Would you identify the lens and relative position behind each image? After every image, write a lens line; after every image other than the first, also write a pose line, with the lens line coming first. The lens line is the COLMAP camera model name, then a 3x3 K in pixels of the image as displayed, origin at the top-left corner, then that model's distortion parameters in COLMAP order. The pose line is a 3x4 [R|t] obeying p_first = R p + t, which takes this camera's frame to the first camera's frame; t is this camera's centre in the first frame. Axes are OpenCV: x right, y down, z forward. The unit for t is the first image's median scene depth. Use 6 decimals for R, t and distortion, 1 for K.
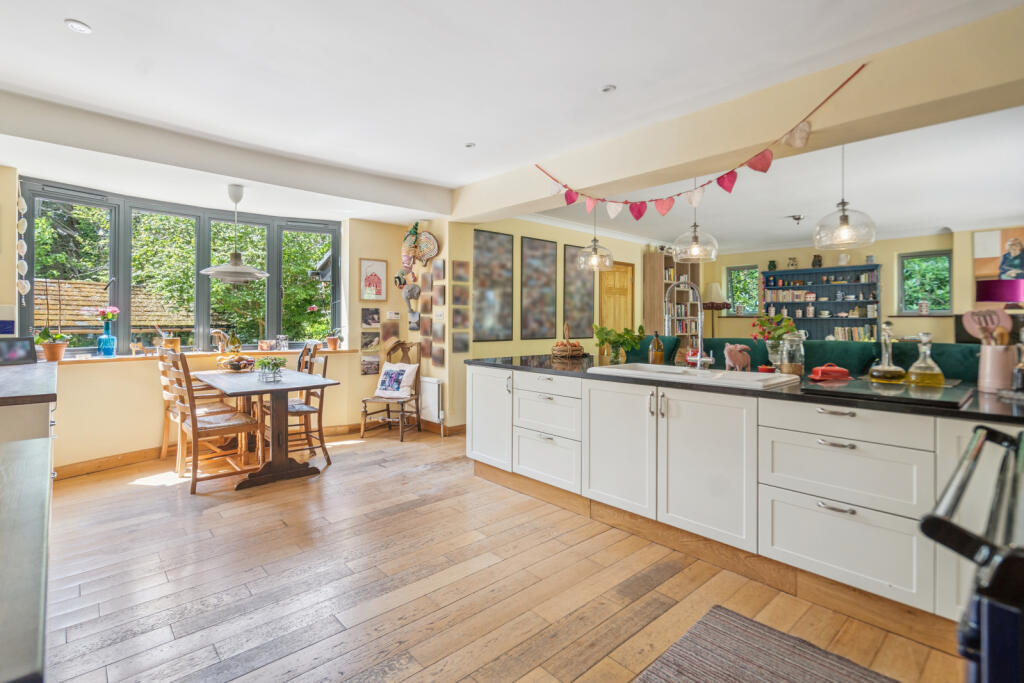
lens RADIAL K [[483.4, 0, 513.6], [0, 483.4, 321.2], [0, 0, 1]] dist [-0.000106, 0.000001]
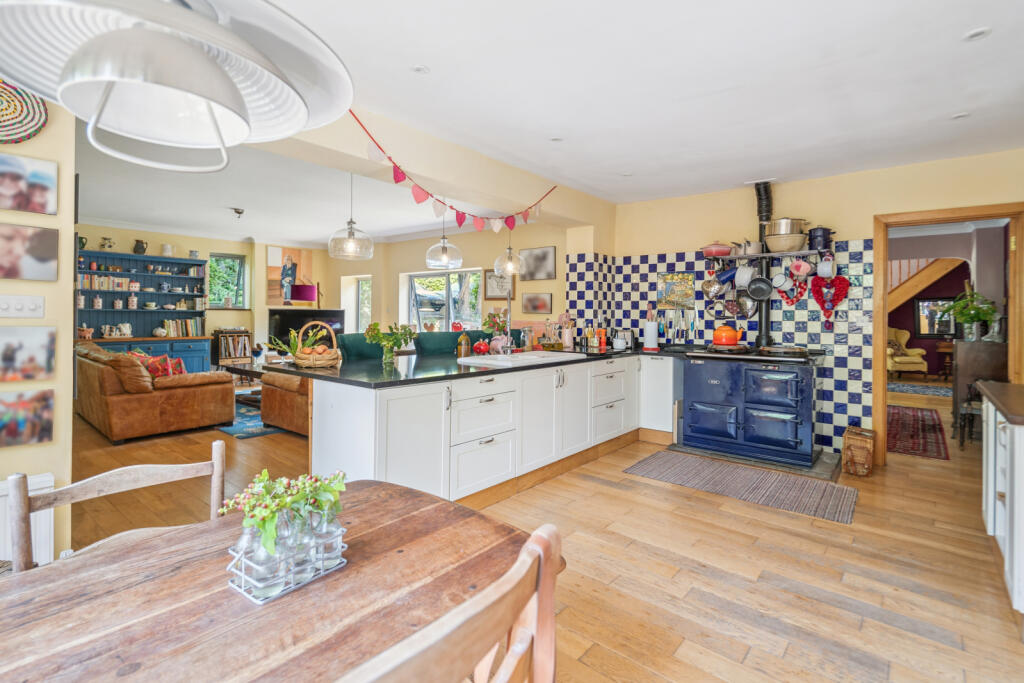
lens RADIAL K [[483.4, 0, 508.8], [0, 483.4, 312.7], [0, 0, 1]] dist [-0.000106, 0.000001]
pose [[-0.118278, -0.000649, 0.992980, -0.364762], [-0.007156, 0.999974, -0.000199, -0.006659], [-0.992955, -0.007129, -0.118279, 0.434815]]
